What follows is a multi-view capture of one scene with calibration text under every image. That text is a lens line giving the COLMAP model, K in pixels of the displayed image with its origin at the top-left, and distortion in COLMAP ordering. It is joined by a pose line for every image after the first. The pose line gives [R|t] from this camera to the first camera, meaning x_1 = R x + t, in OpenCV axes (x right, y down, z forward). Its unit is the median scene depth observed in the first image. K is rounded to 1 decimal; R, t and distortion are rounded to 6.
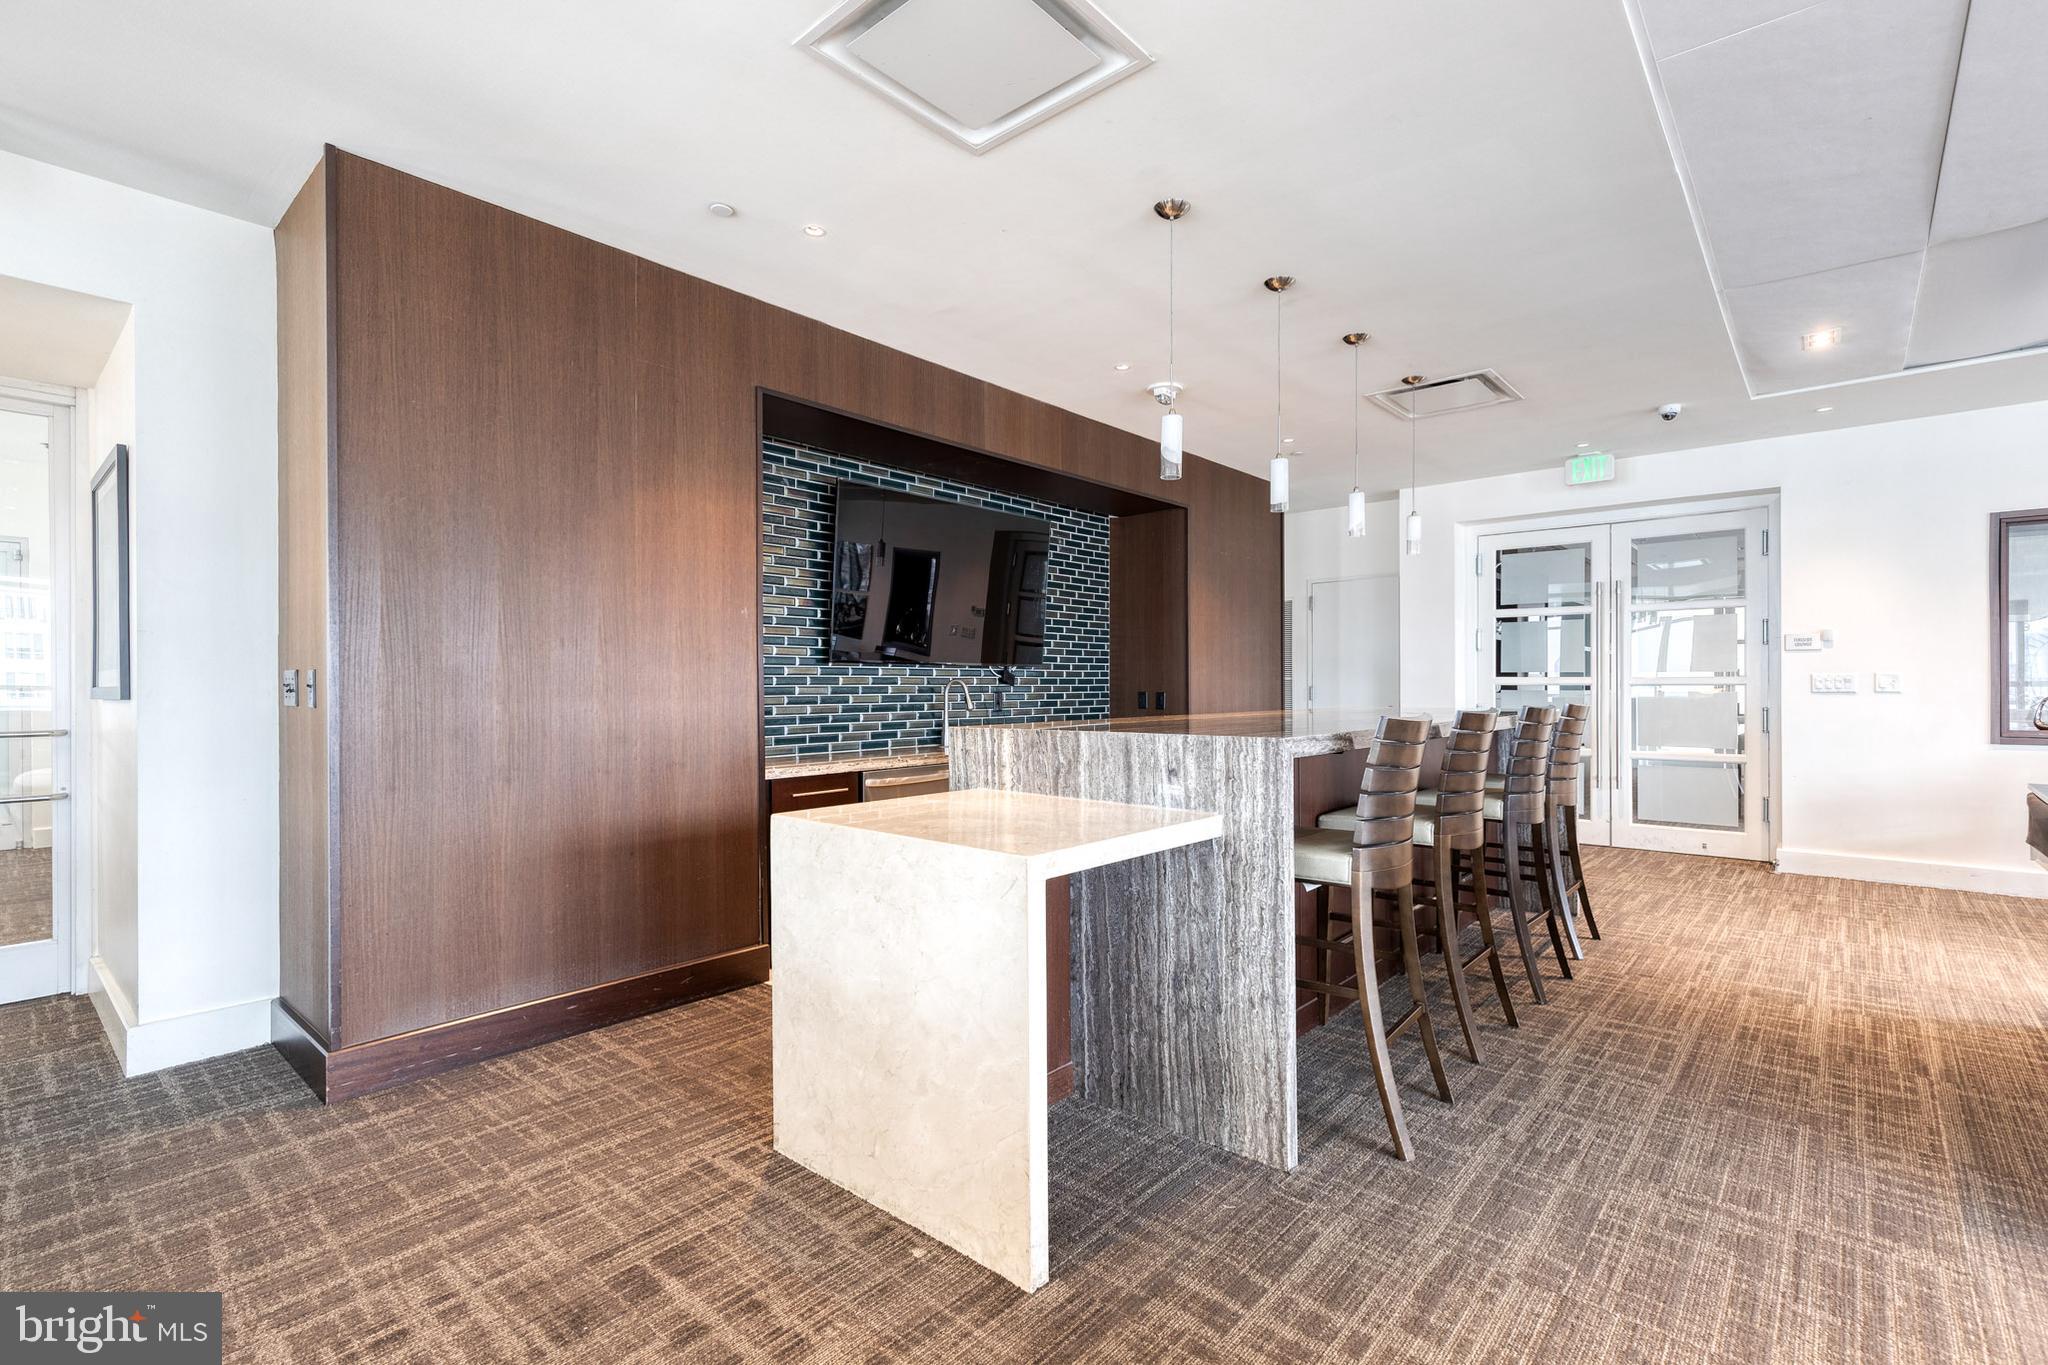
lens RADIAL K [[923.6, 0, 1028.1], [0, 923.6, 685.3], [0, 0, 1]] dist [0.013185, -0.004803]
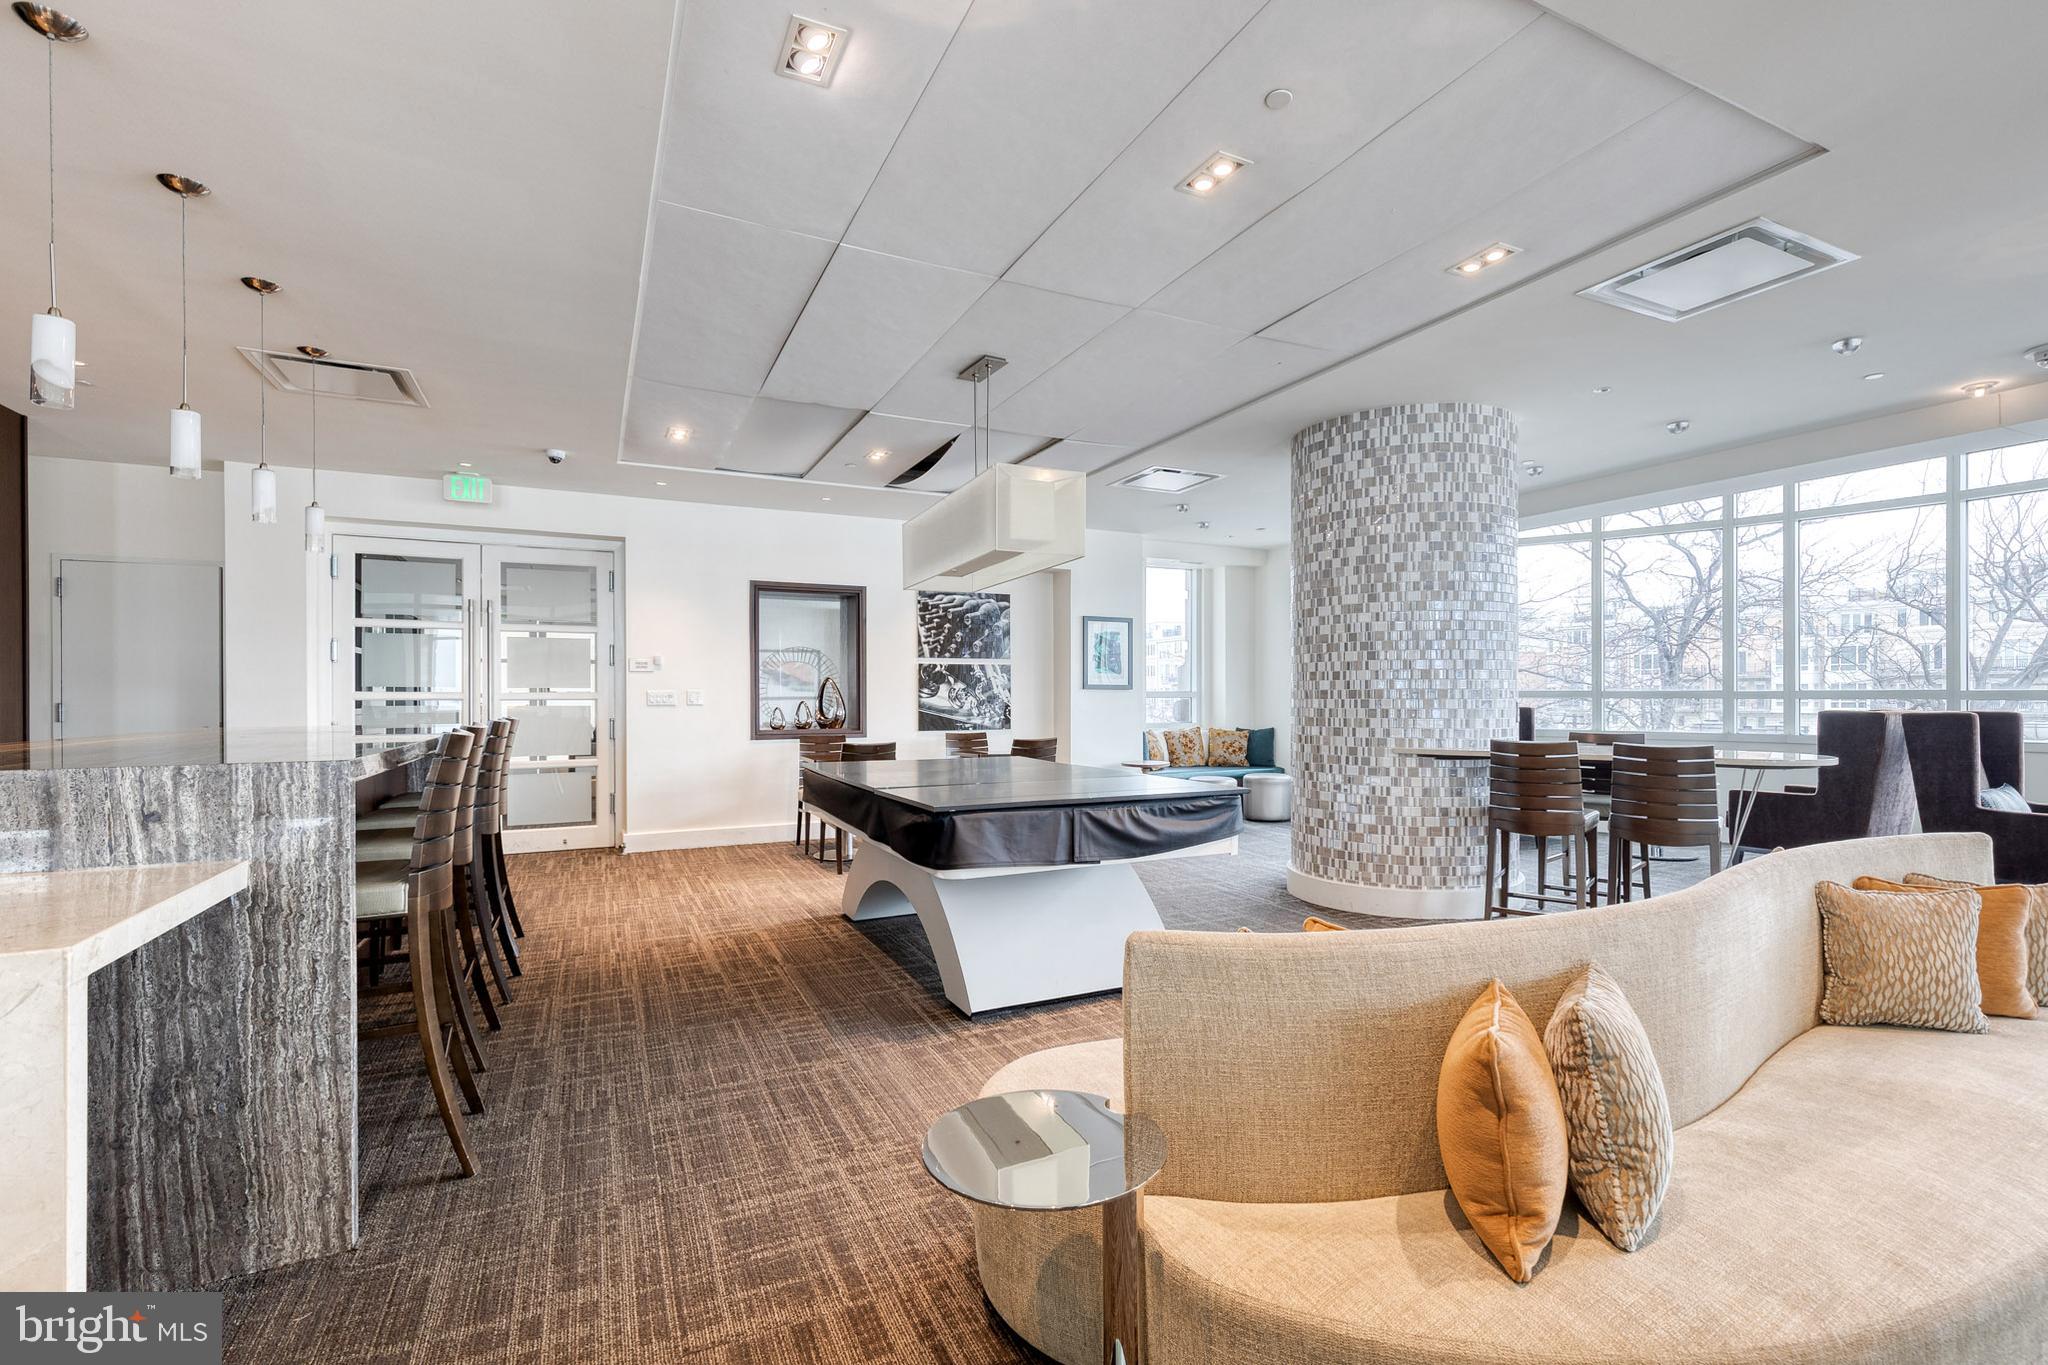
lens RADIAL K [[923.6, 0, 1061.4], [0, 923.6, 696.2], [0, 0, 1]] dist [0.013185, -0.004803]
pose [[0.377569, 0.001749, 0.925980, -0.211340], [0.002750, 0.999992, -0.003010, 0.000493], [-0.925977, 0.003683, 0.377561, 0.025035]]
